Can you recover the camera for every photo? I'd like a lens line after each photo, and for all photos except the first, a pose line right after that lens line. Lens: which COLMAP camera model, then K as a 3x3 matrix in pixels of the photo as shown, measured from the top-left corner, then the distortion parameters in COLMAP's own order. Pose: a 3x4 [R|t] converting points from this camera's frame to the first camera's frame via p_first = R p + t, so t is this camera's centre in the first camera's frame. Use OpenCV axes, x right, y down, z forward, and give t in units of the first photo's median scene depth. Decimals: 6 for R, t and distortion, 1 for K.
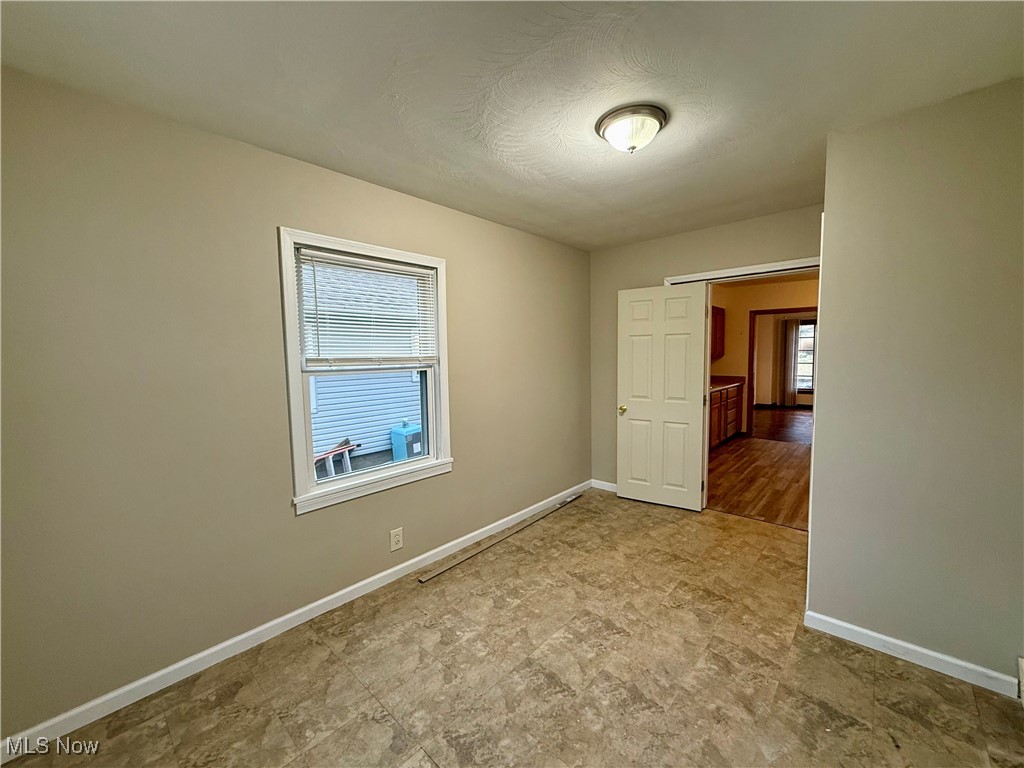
lens RADIAL K [[407.6, 0, 510.5], [0, 407.6, 383.5], [0, 0, 1]] dist [0.000550, -0.000076]
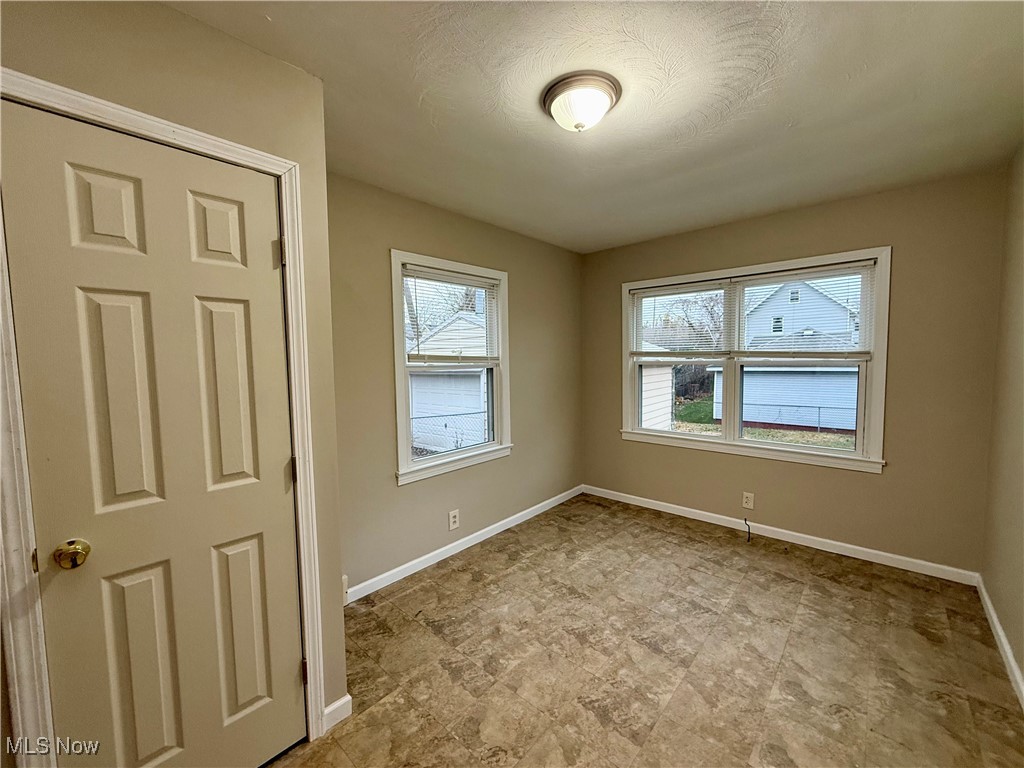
lens RADIAL K [[407.6, 0, 510.5], [0, 407.6, 383.5], [0, 0, 1]] dist [0.000550, -0.000076]
pose [[-0.999482, 0.031985, -0.003683, 0.442694], [0.031132, 0.989265, 0.142780, -0.143758], [0.008210, 0.142591, -0.989748, 1.850536]]
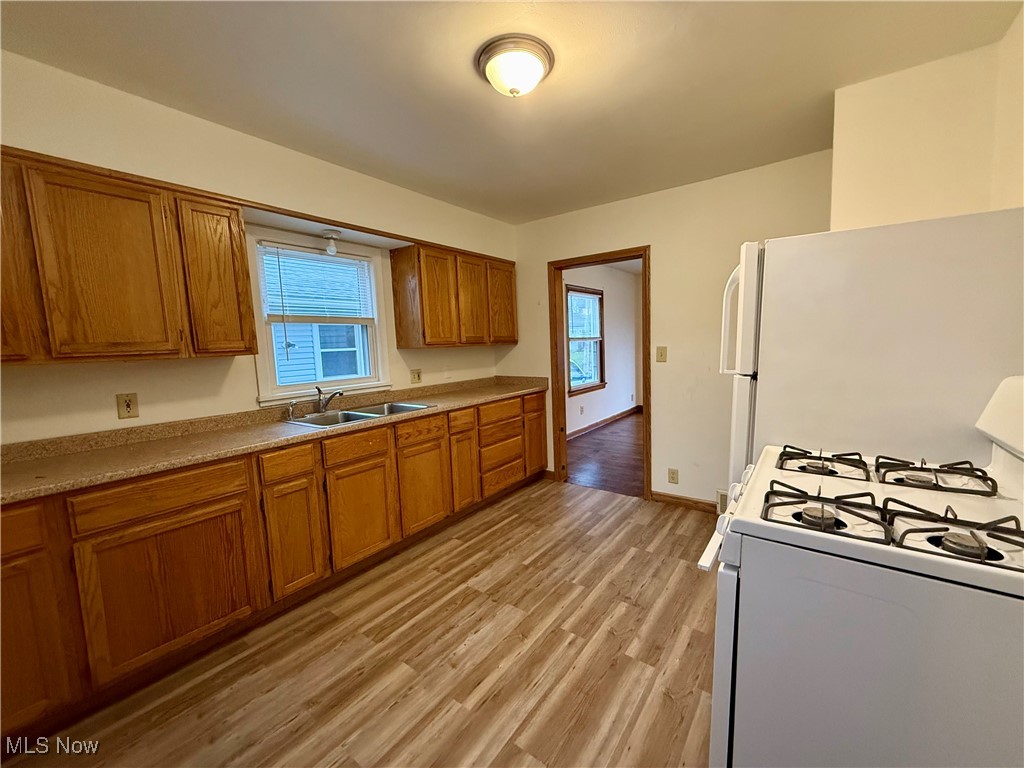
lens RADIAL K [[407.6, 0, 510.5], [0, 407.6, 383.5], [0, 0, 1]] dist [0.000550, -0.000076]
pose [[0.995851, -0.040207, 0.081629, 1.633045], [0.038645, 0.999040, 0.020634, -0.074070], [-0.082380, -0.017394, 0.996449, 1.465435]]
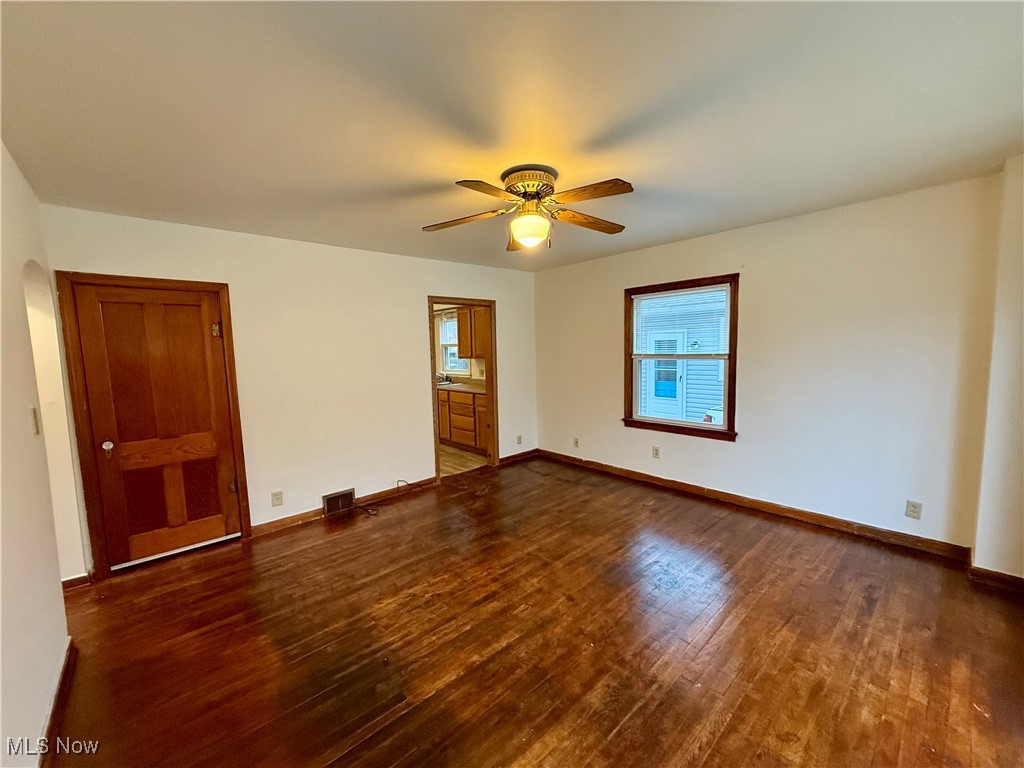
lens RADIAL K [[407.6, 0, 510.5], [0, 407.6, 383.5], [0, 0, 1]] dist [0.000550, -0.000076]
pose [[-0.100826, 0.094148, -0.990439, 4.625244], [-0.051430, 0.993688, 0.099692, -0.346362], [0.993574, 0.060990, -0.095348, 3.805269]]
